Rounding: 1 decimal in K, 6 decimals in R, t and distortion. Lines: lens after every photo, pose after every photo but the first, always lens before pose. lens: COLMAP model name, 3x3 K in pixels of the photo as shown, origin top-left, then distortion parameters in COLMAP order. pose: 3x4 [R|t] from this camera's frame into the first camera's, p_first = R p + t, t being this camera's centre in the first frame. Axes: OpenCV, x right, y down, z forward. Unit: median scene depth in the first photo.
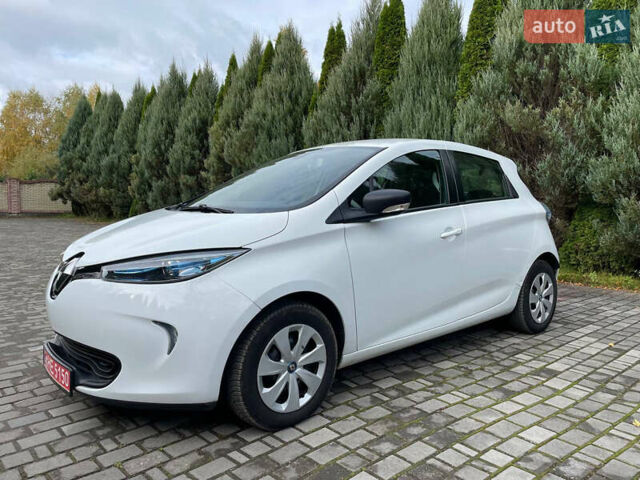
lens RADIAL K [[482.1, 0, 320.0], [0, 482.1, 240.0], [0, 0, 1]] dist [0.095759, -0.123730]
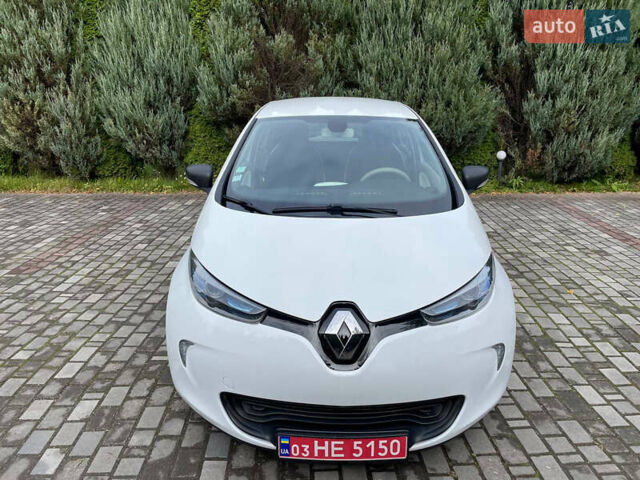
lens RADIAL K [[479.9, 0, 322.9], [0, 479.9, 235.1], [0, 0, 1]] dist [0.087753, -0.110065]
pose [[0.660172, -0.221541, 0.717700, -0.880735], [0.066252, 0.968964, 0.238160, -0.224142], [-0.748187, -0.109678, 0.654360, 0.452922]]
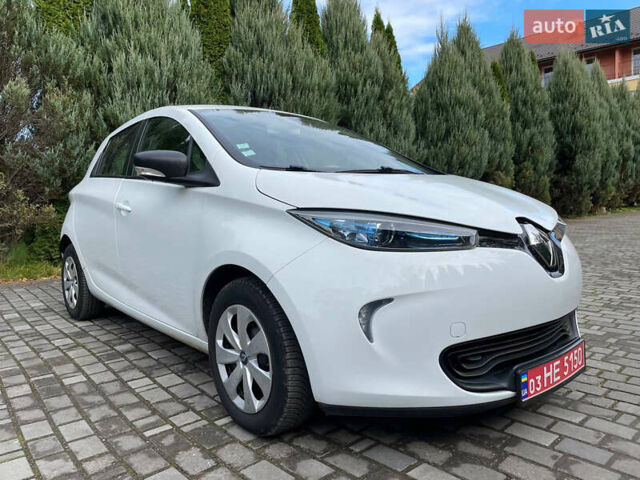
lens RADIAL K [[481.2, 0, 318.5], [0, 481.2, 235.7], [0, 0, 1]] dist [0.084602, -0.110486]
pose [[0.014739, -0.083730, 0.996380, -1.061927], [0.112001, 0.990355, 0.081567, -0.036466], [-0.993599, 0.110393, 0.023974, 1.103645]]
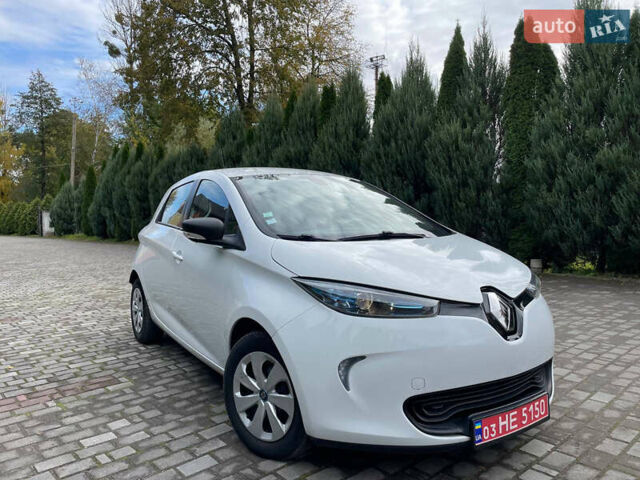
lens RADIAL K [[479.9, 0, 322.9], [0, 479.9, 235.1], [0, 0, 1]] dist [0.087753, -0.110065]
pose [[0.140418, -0.053379, 0.988652, -1.200588], [0.106073, 0.993610, 0.038581, -0.115534], [-0.984394, 0.099452, 0.145182, 0.985052]]
